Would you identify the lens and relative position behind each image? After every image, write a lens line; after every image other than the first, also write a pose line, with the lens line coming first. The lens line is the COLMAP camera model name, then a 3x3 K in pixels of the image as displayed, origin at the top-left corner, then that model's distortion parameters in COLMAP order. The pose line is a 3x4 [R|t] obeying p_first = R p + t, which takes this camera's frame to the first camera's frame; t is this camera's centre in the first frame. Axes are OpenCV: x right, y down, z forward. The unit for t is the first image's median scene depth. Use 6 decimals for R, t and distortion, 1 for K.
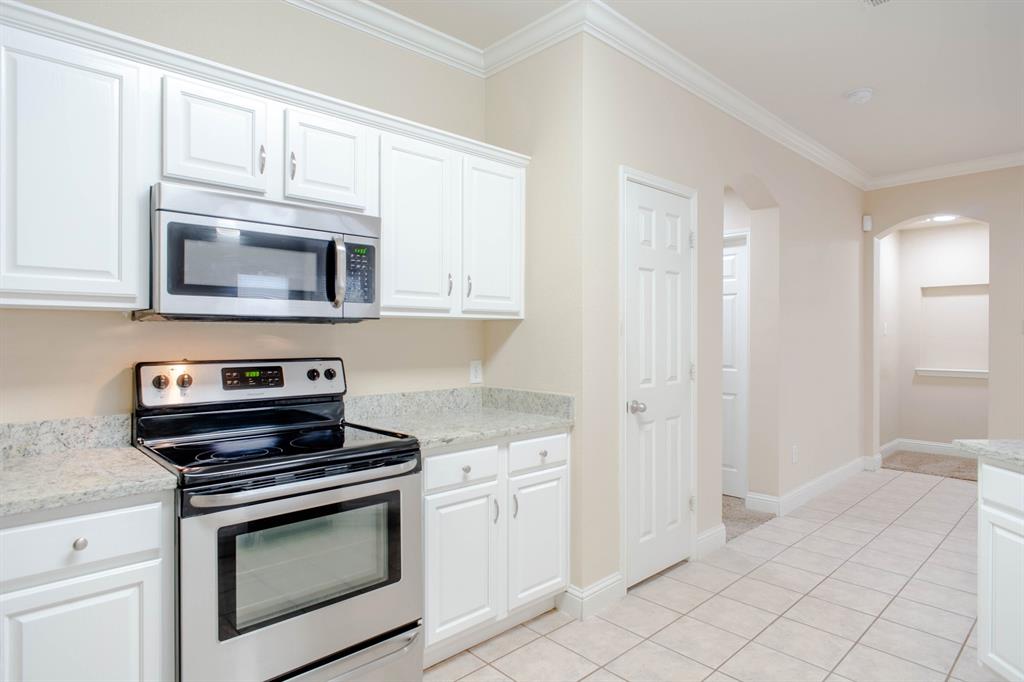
lens RADIAL K [[573.5, 0, 512.9], [0, 573.5, 343.3], [0, 0, 1]] dist [-0.012621, 0.001913]
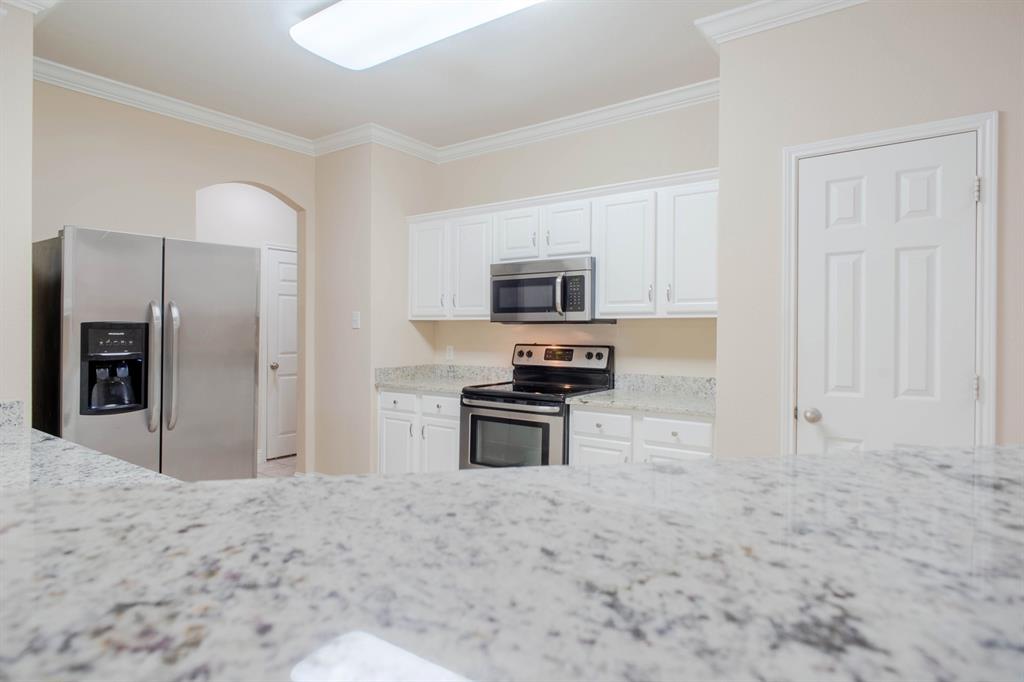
lens RADIAL K [[573.5, 0, 518.6], [0, 573.5, 334.3], [0, 0, 1]] dist [-0.012621, 0.001913]
pose [[0.199774, 0.009729, -0.979794, 1.093565], [-0.013385, 0.999884, 0.007200, -0.013430], [0.979751, 0.011676, 0.199881, 0.435840]]
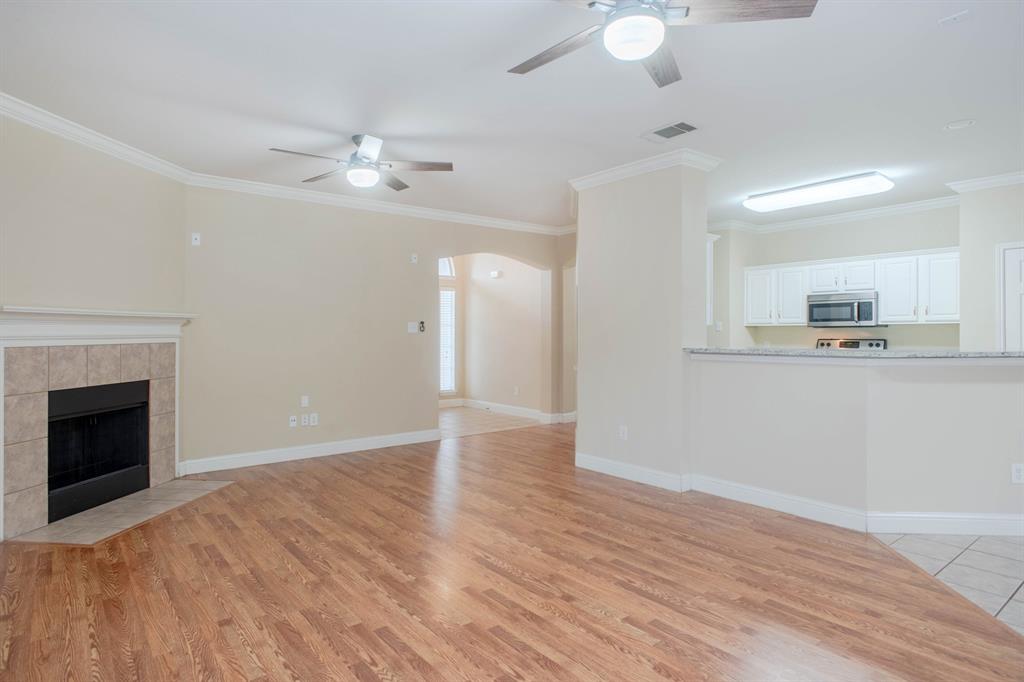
lens RADIAL K [[573.5, 0, 507.1], [0, 573.5, 322.6], [0, 0, 1]] dist [-0.012621, 0.001913]
pose [[-0.096652, -0.017632, -0.995162, 2.442551], [-0.007985, 0.999825, -0.016939, 0.004113], [0.995286, 0.006309, -0.096776, -0.494011]]
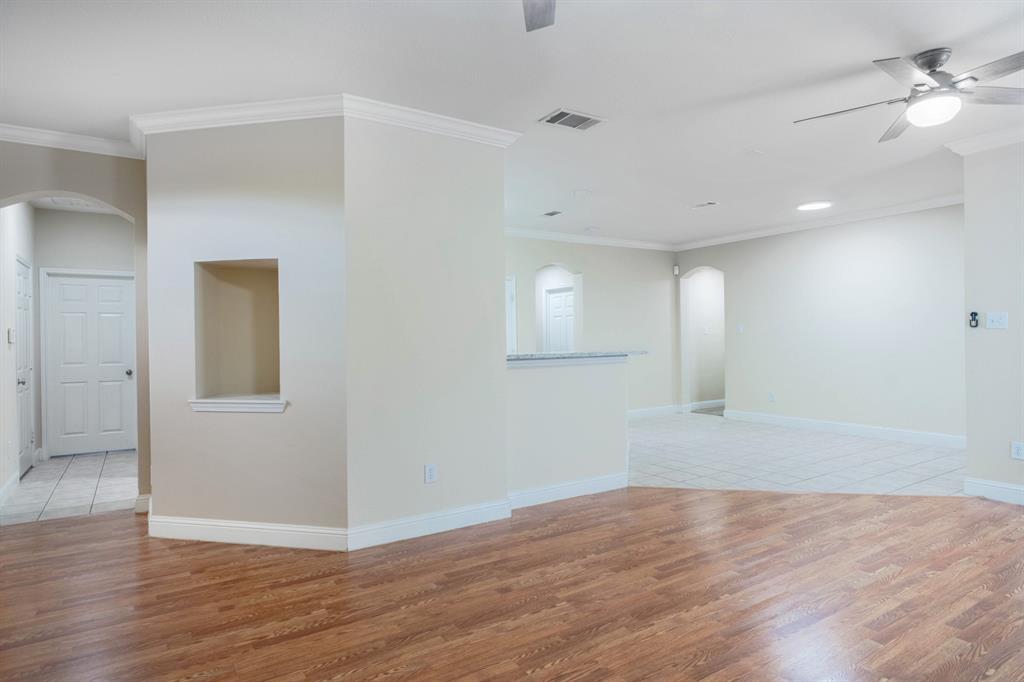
lens RADIAL K [[573.5, 0, 512.3], [0, 573.5, 346.0], [0, 0, 1]] dist [-0.012621, 0.001913]
pose [[0.981679, -0.014216, -0.190011, 0.923586], [0.014064, 0.999899, -0.002150, 0.025950], [0.190023, -0.000562, 0.981780, -1.689432]]
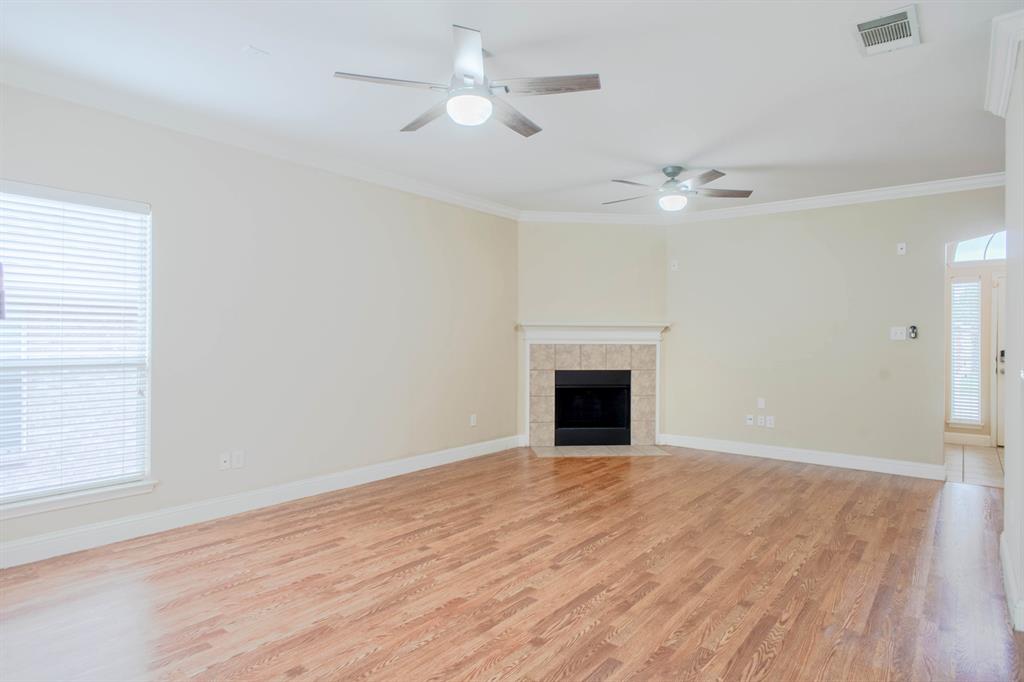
lens RADIAL K [[573.5, 0, 504.7], [0, 573.5, 335.3], [0, 0, 1]] dist [-0.012621, 0.001913]
pose [[-0.992101, -0.009021, -0.125114, 1.619181], [-0.010420, 0.999890, 0.010528, -0.015451], [0.125005, 0.011748, -0.992087, 0.745712]]
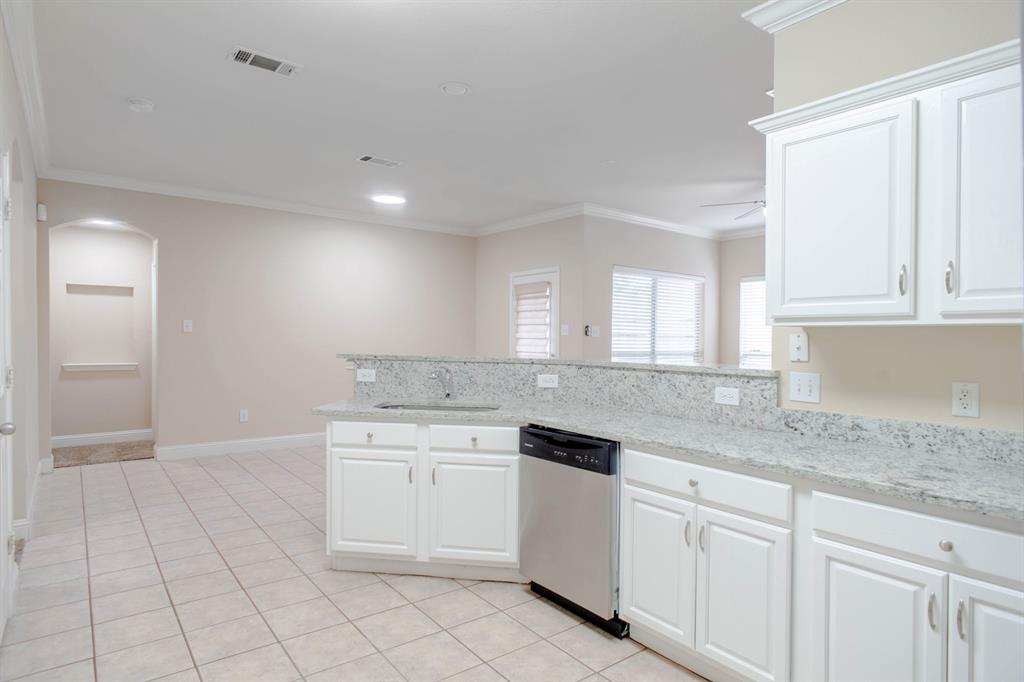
lens RADIAL K [[573.5, 0, 504.8], [0, 573.5, 346.0], [0, 0, 1]] dist [-0.012621, 0.001913]
pose [[0.102139, -0.016531, 0.994633, -0.502028], [0.000803, 0.999863, 0.016535, -0.009852], [-0.994770, -0.000890, 0.102139, 0.304252]]
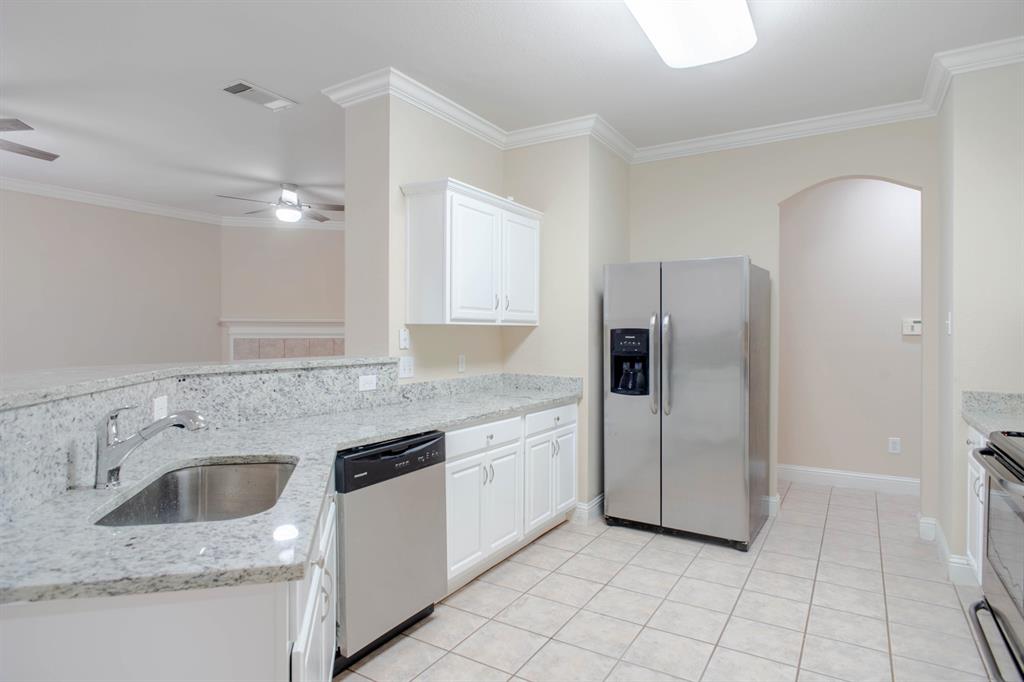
lens RADIAL K [[573.5, 0, 489.2], [0, 573.5, 335.9], [0, 0, 1]] dist [-0.012621, 0.001913]
pose [[-0.971403, -0.003496, -0.237412, 0.617214], [-0.007777, 0.999824, 0.017100, -0.022069], [0.237310, 0.018457, -0.971259, 1.234496]]
